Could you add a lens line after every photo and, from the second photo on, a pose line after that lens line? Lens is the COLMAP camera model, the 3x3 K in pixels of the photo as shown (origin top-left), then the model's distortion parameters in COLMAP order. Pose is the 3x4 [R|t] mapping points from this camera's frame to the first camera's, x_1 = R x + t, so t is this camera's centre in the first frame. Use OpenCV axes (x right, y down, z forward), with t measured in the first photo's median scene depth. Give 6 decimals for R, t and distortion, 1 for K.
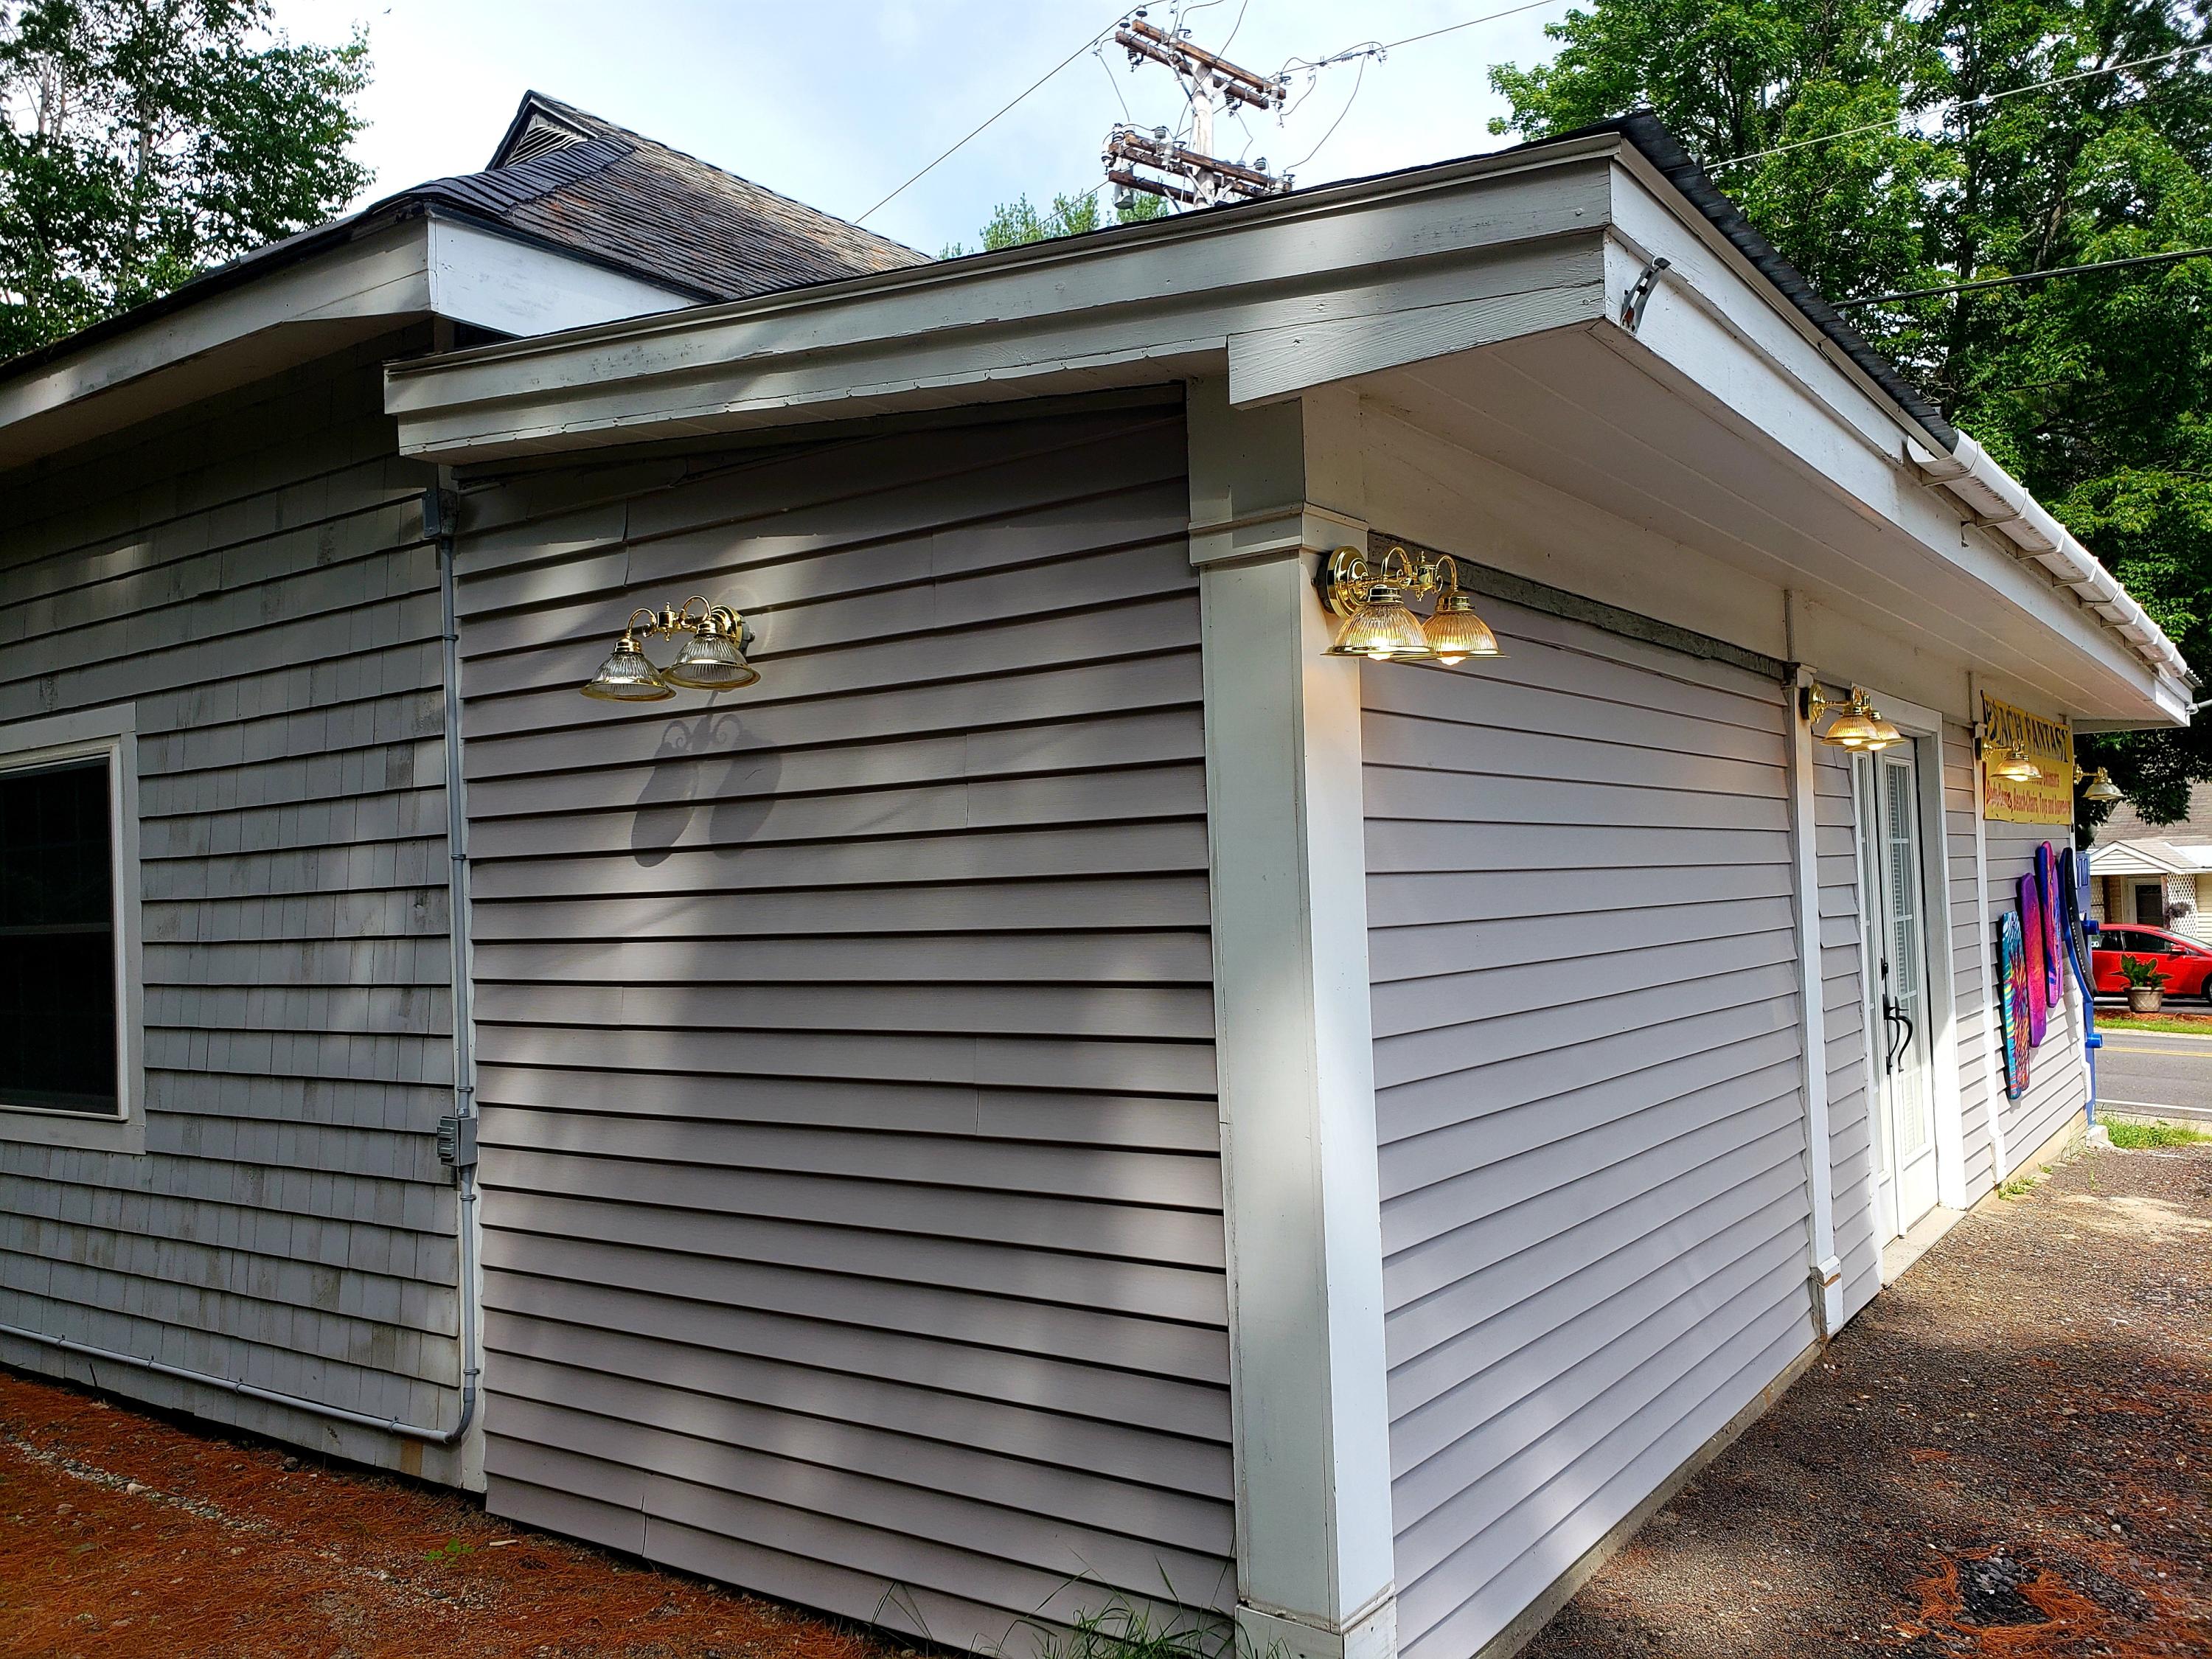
lens RADIAL K [[1760.3, 0, 1106.0], [0, 1760.3, 829.5], [0, 0, 1]] dist [0.001045, 0.002625]
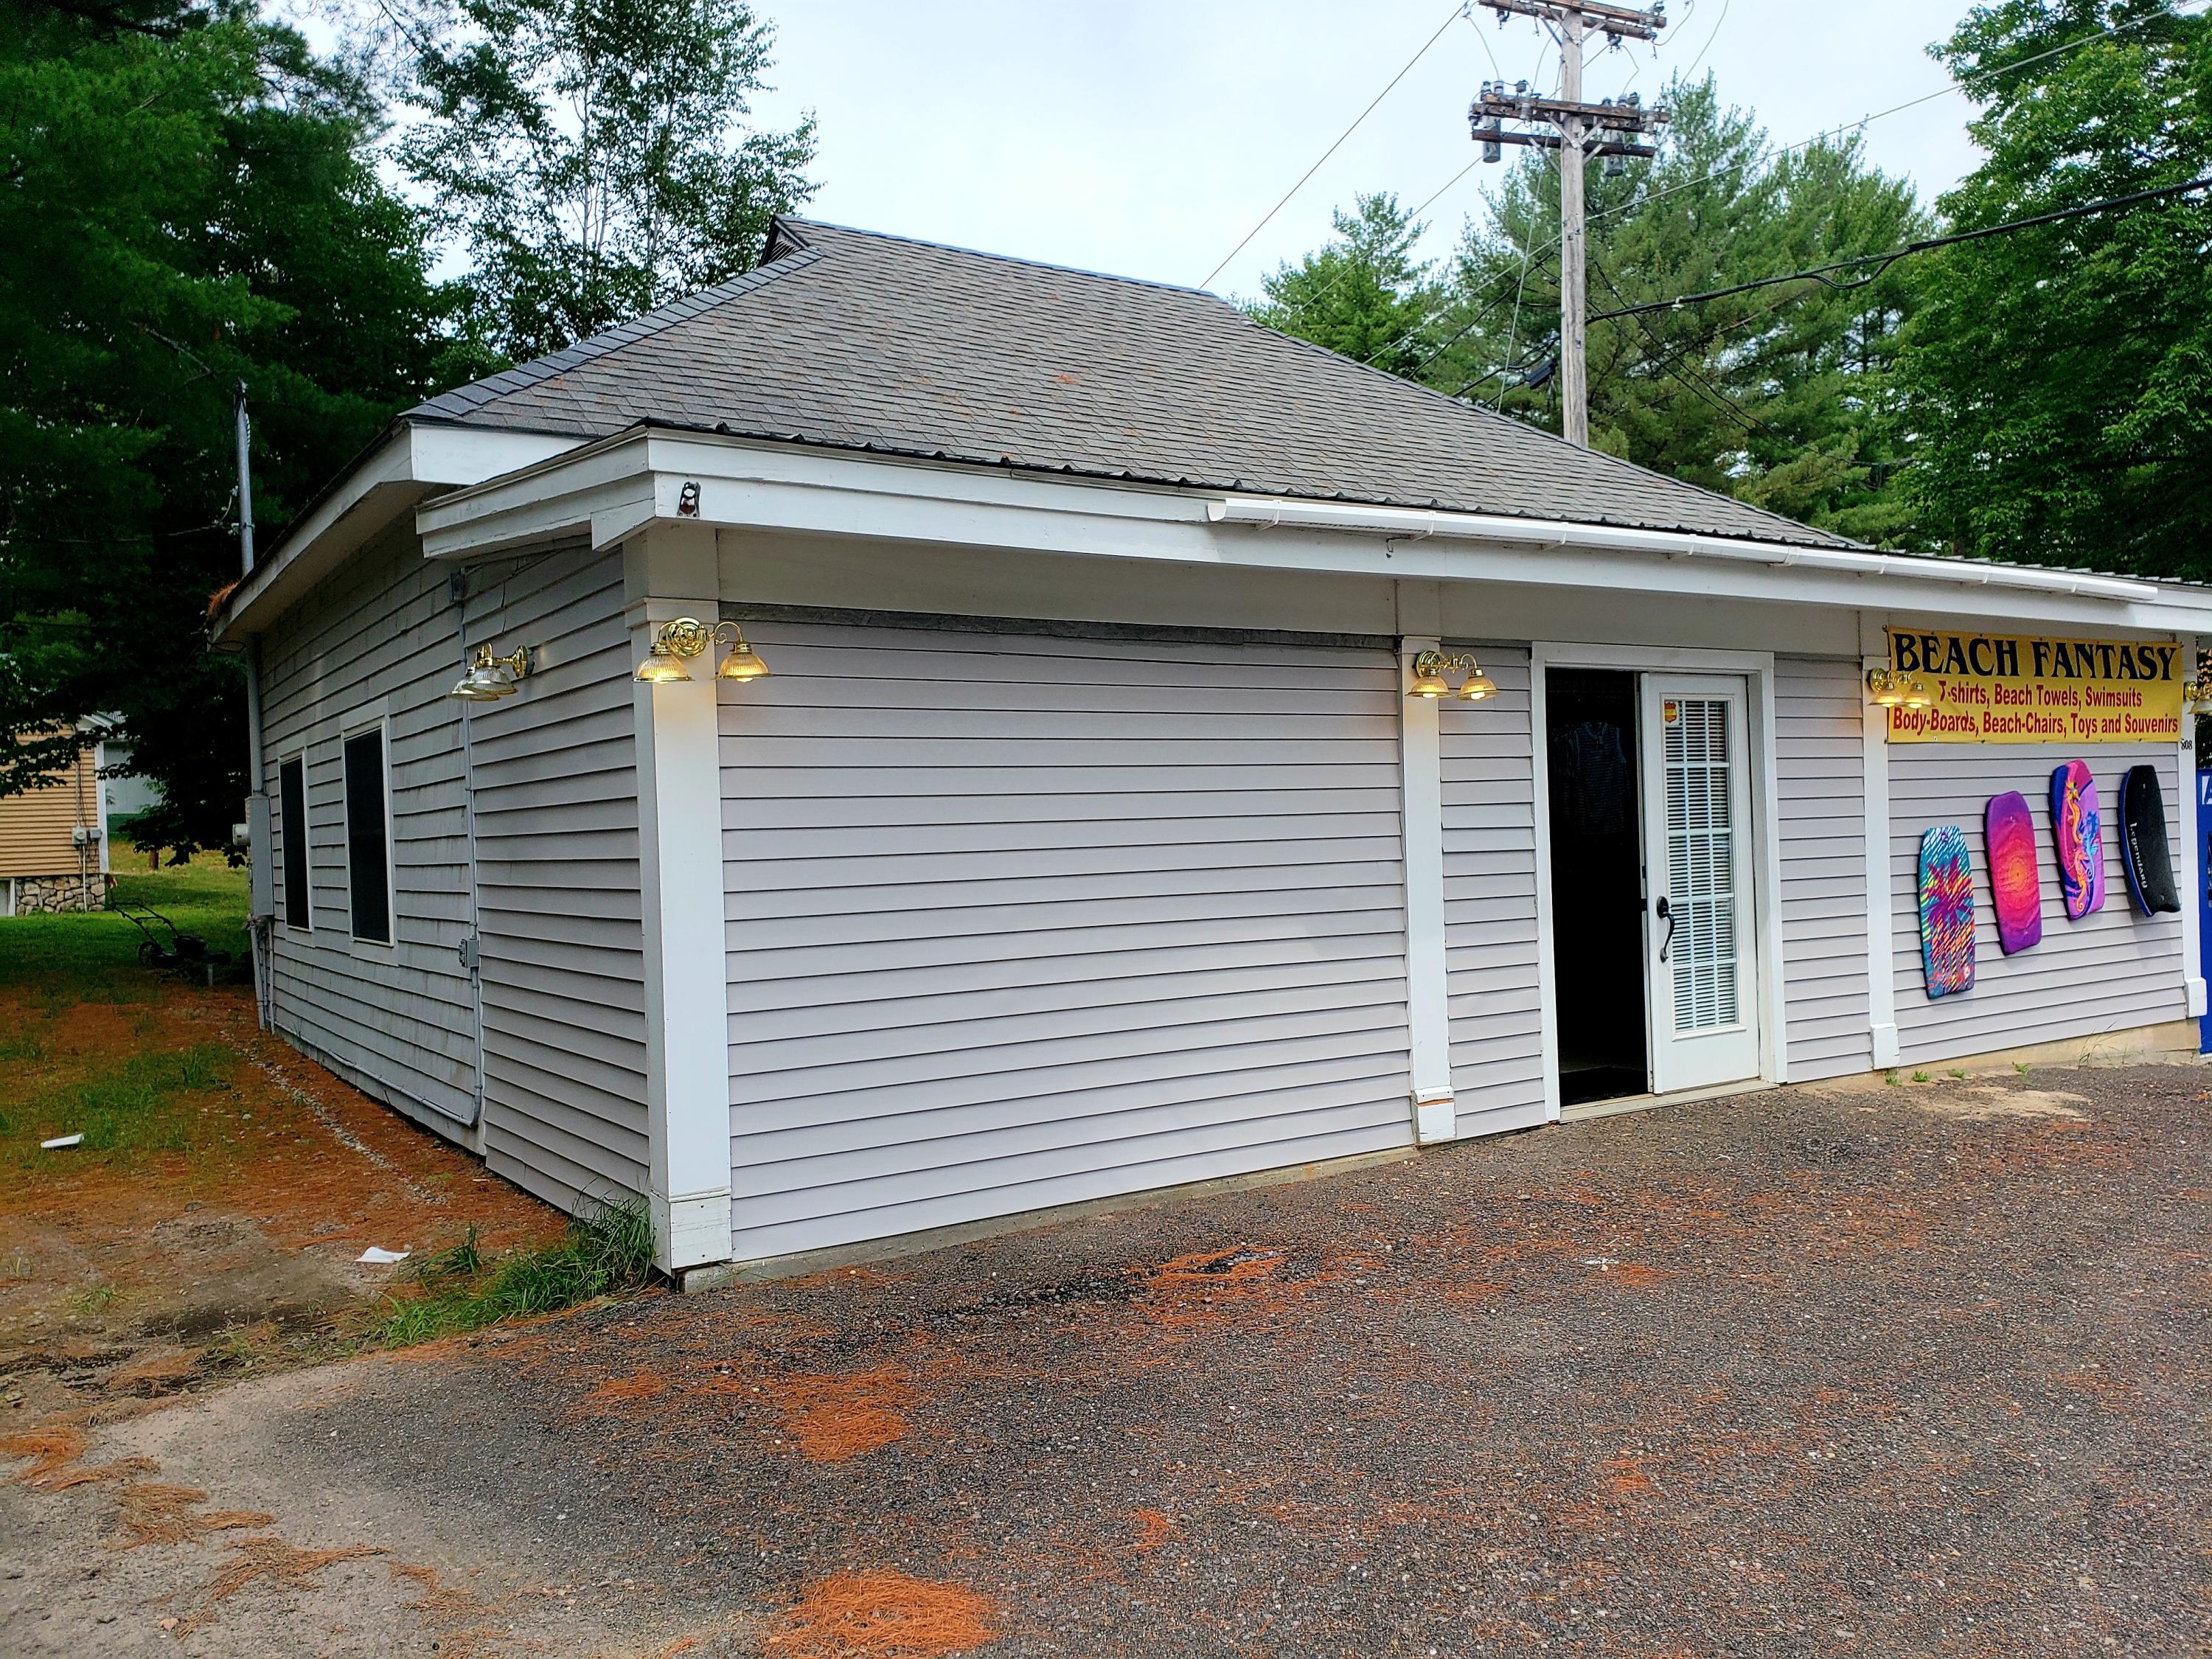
lens RADIAL K [[1734.5, 0, 1106.0], [0, 1734.5, 829.5], [0, 0, 1]] dist [0.007903, 0.005466]
pose [[0.932467, 0.002292, -0.361248, 0.816027], [0.014629, 0.998920, 0.044099, -0.011326], [0.360959, -0.046406, 0.931426, -0.352675]]
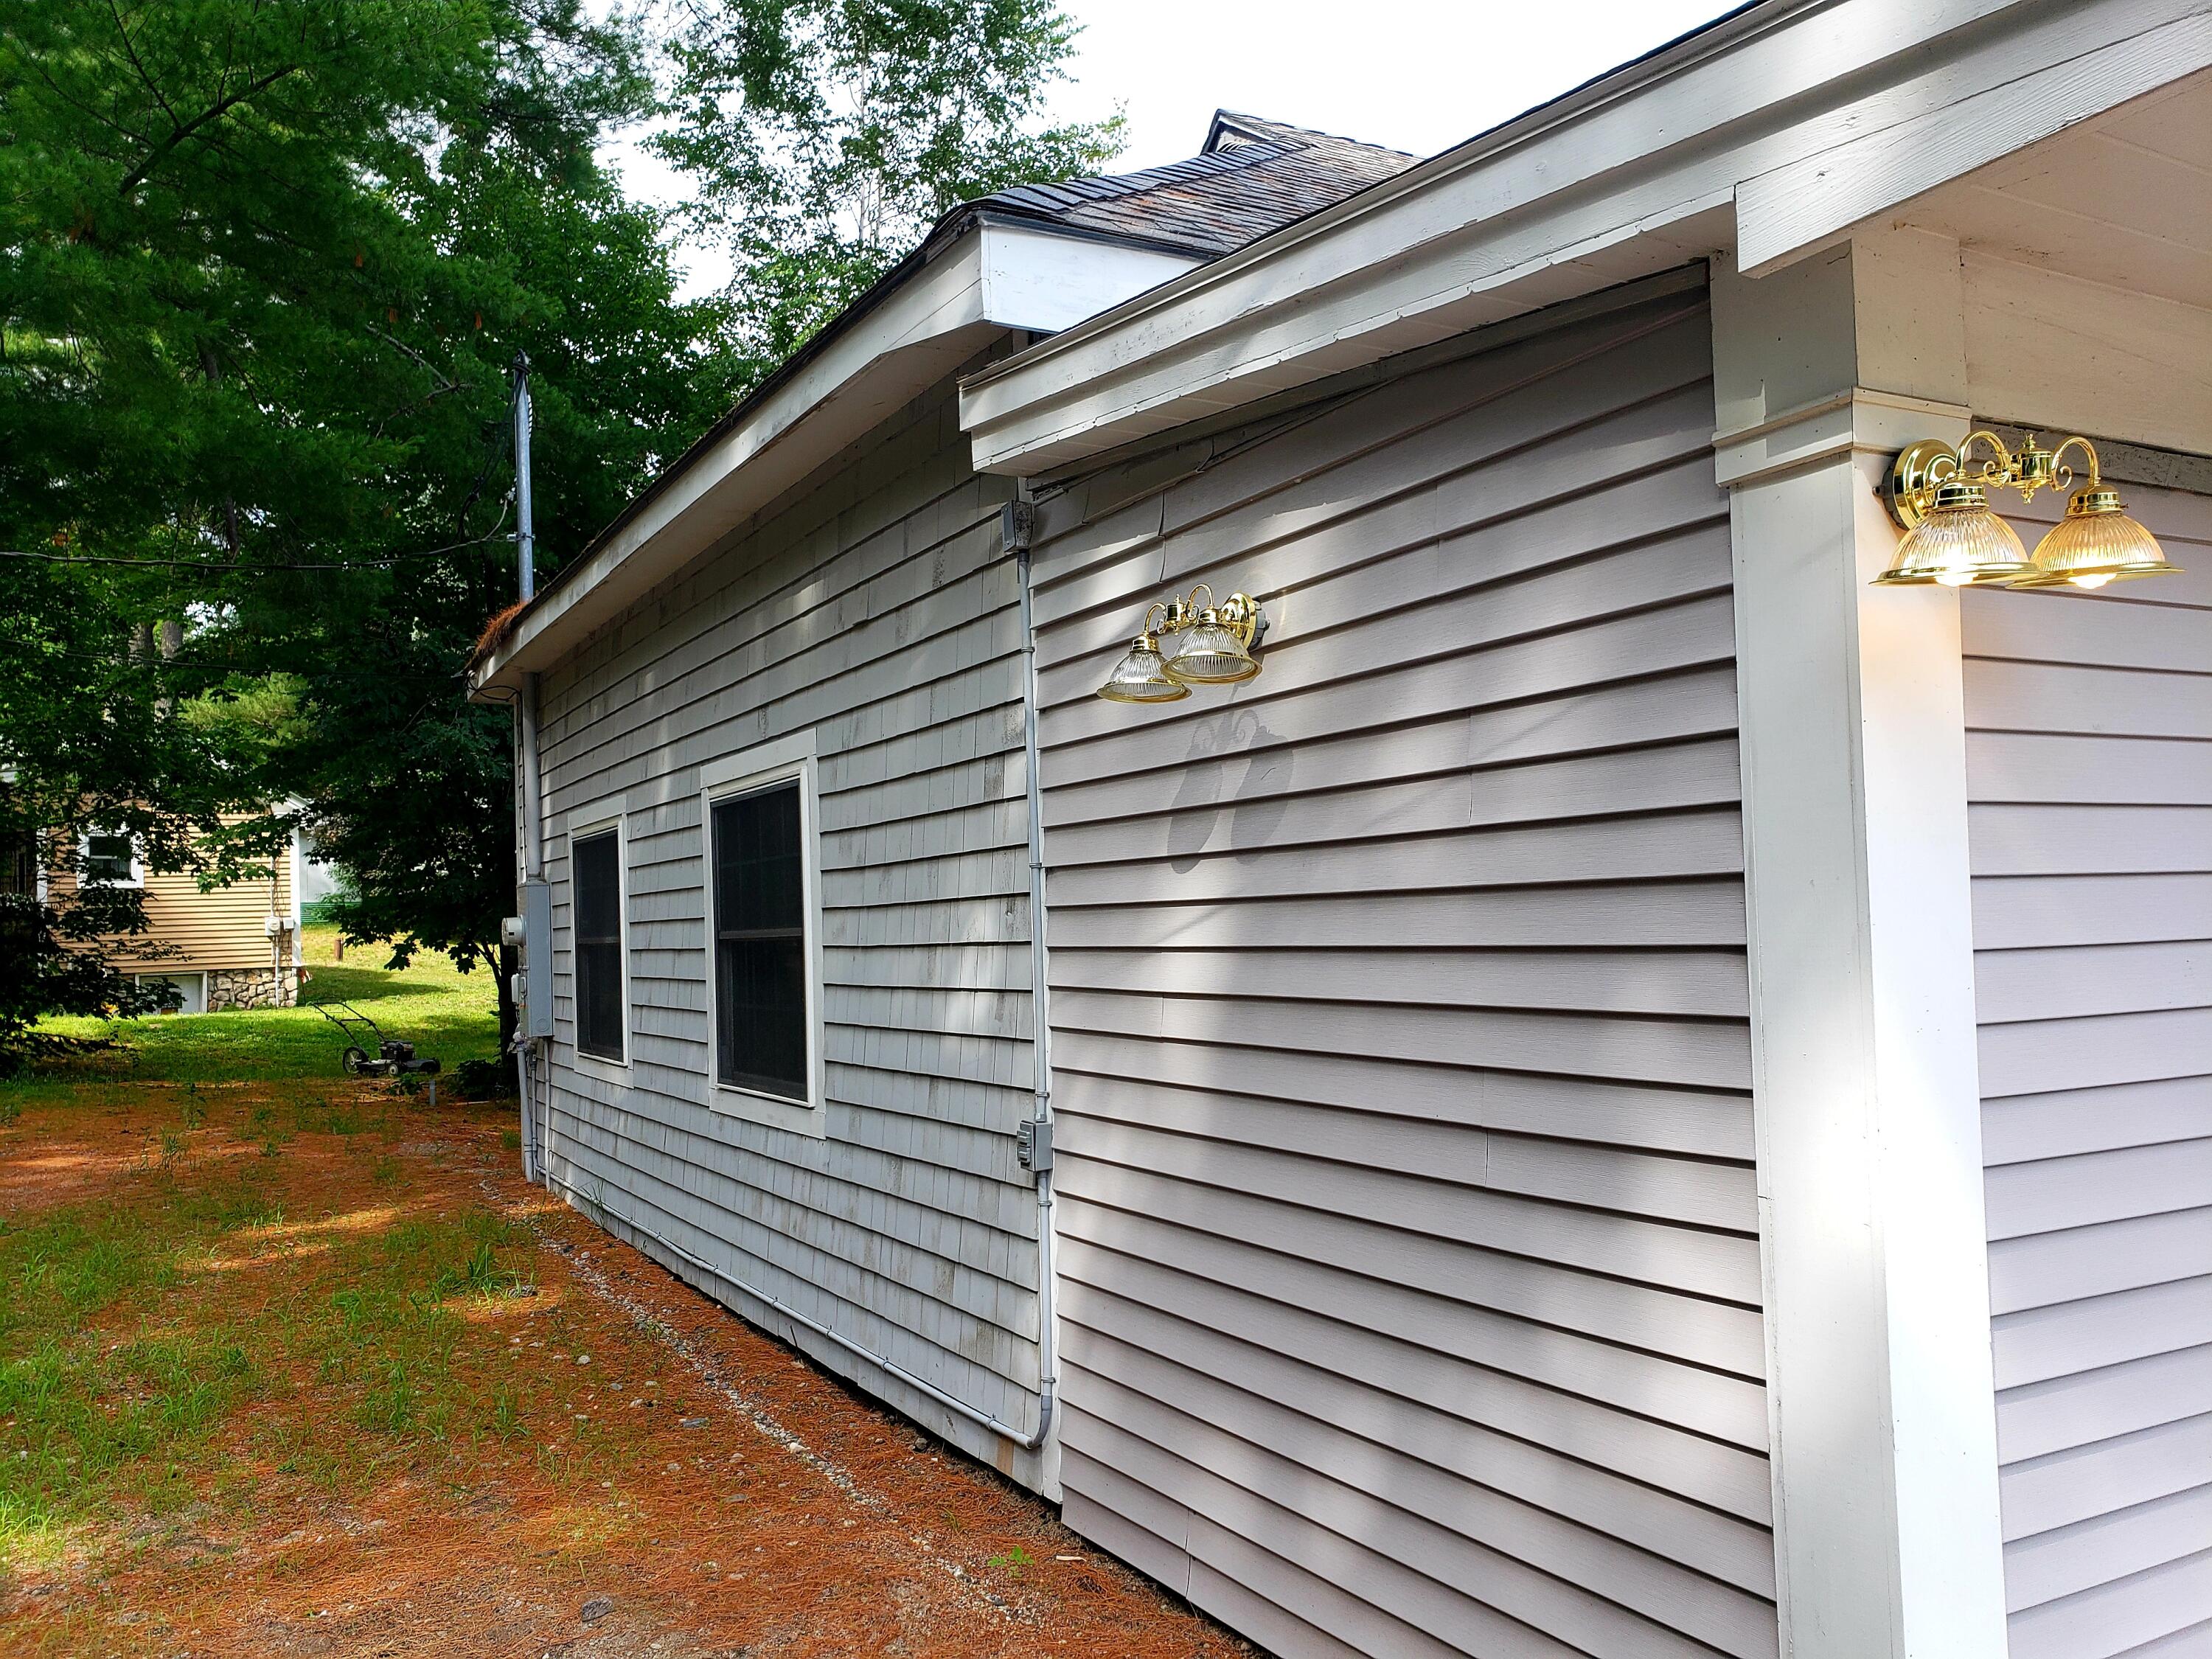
lens RADIAL K [[1728.6, 0, 1112.6], [0, 1728.6, 865.6], [0, 0, 1]] dist [0.117762, -0.277784]
pose [[0.902273, -0.004858, -0.431138, 0.099161], [0.009540, 0.999917, 0.008698, 0.007235], [0.431060, -0.011961, 0.902244, 0.121544]]
